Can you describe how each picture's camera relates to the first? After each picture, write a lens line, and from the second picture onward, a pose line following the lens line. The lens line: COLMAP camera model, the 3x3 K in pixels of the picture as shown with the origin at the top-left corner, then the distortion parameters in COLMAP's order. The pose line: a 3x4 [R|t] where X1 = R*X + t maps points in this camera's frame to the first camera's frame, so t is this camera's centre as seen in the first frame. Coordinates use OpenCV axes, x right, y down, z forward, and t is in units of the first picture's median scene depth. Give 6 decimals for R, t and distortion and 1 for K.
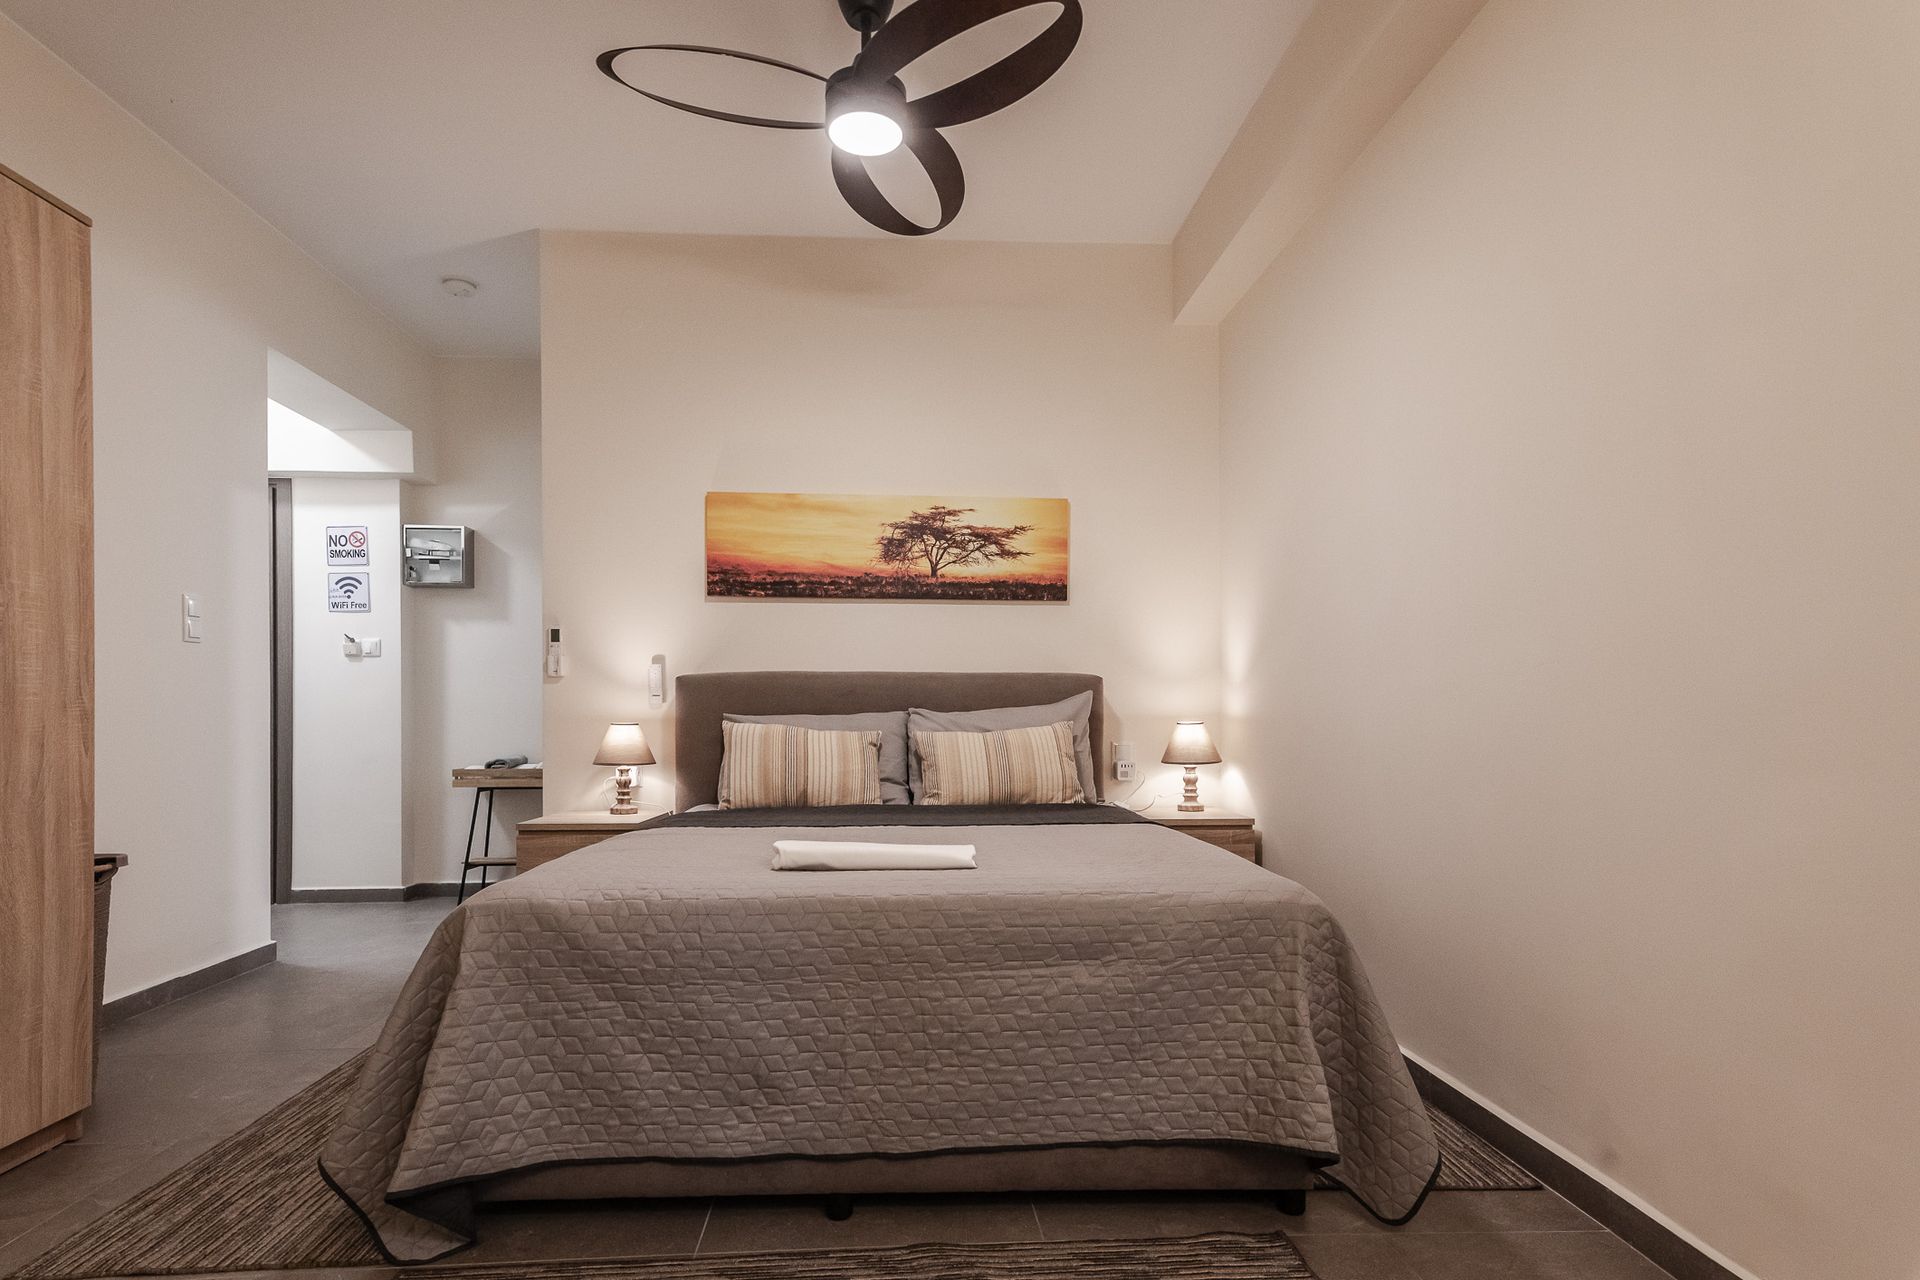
lens RADIAL K [[1018.4, 0, 948.6], [0, 1018.4, 711.5], [0, 0, 1]] dist [0.038491, 0.000205]
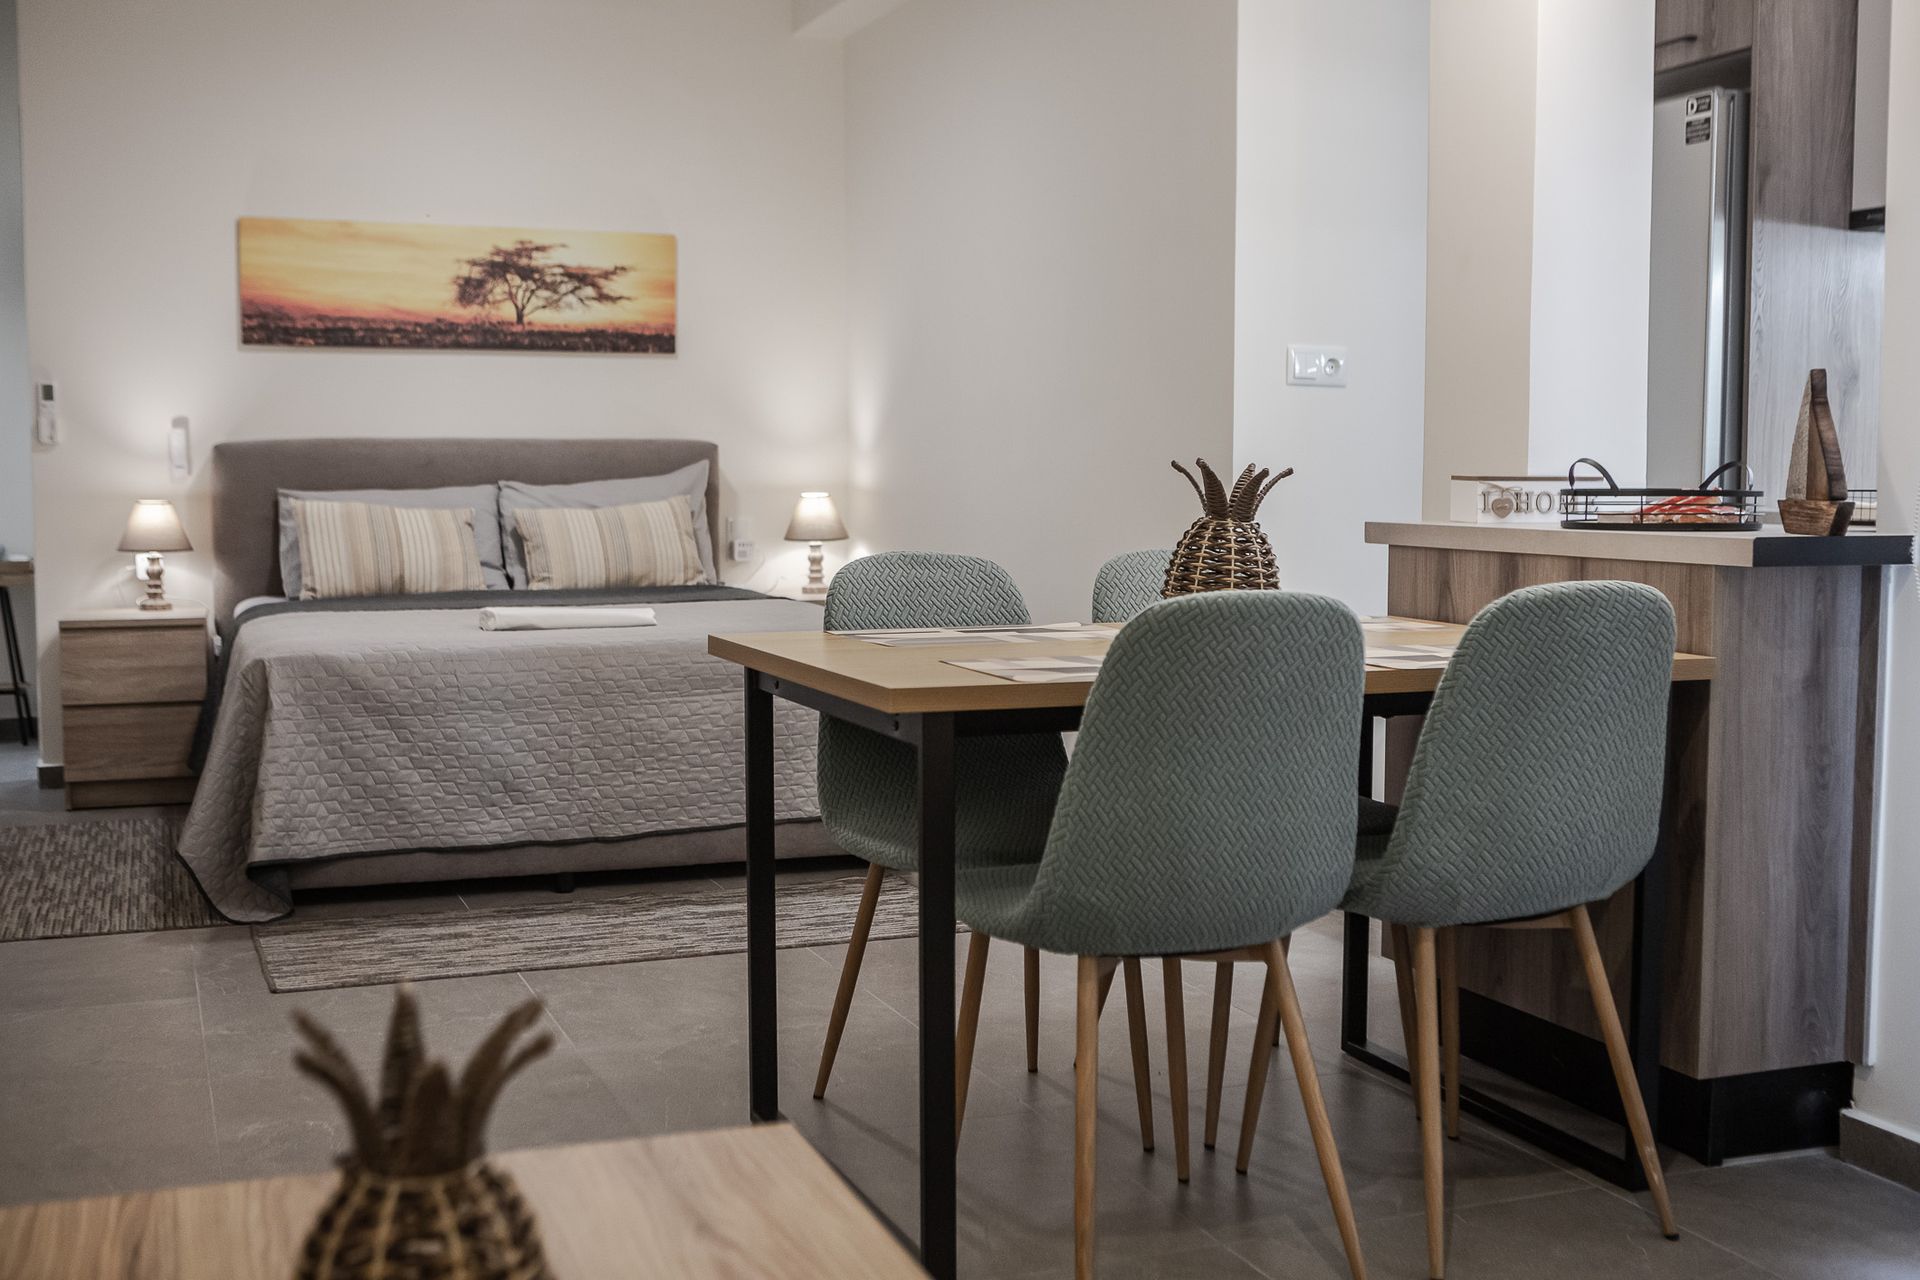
lens RADIAL K [[2034.7, 0, 952.5], [0, 2034.7, 588.3], [0, 0, 1]] dist [-0.084997, 0.032337]
pose [[0.950621, -0.020431, 0.309680, -0.208360], [-0.000627, 0.997702, 0.067748, -0.029350], [-0.310352, -0.064597, 0.948424, -0.754692]]
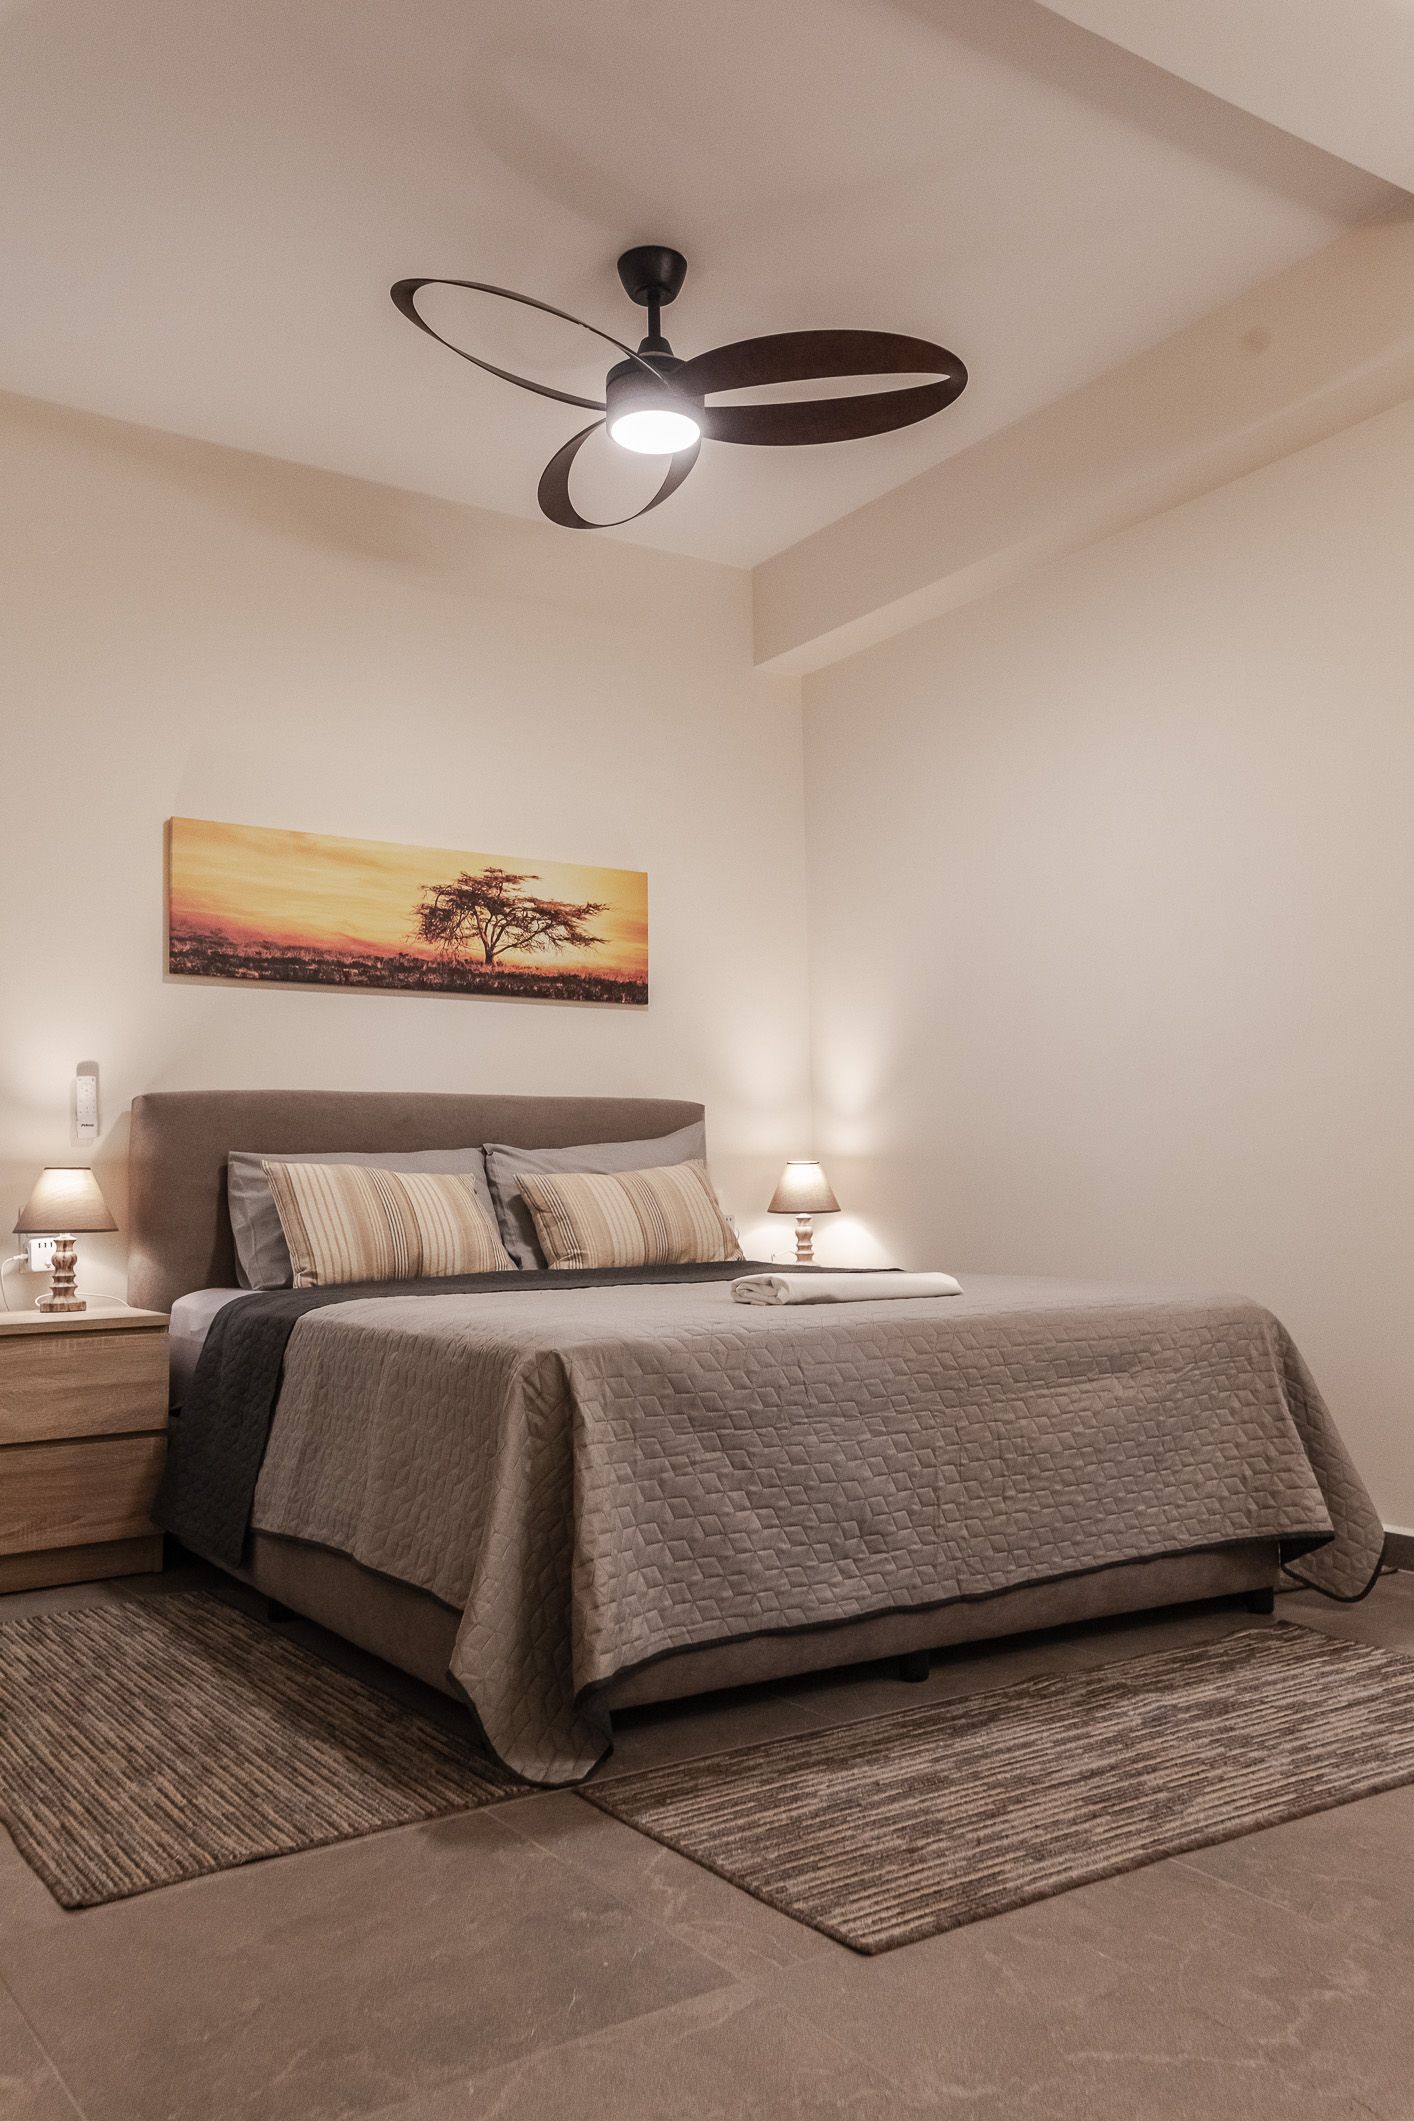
lens RADIAL K [[1691.4, 0, 707.0], [0, 1691.4, 1060.5], [0, 0, 1]] dist [0.093417, 0.009970]
pose [[0.865558, 0.026544, 0.500105, -0.509518], [0.011988, 0.997210, -0.073676, 0.028669], [-0.500665, 0.069766, 0.862825, -0.121017]]
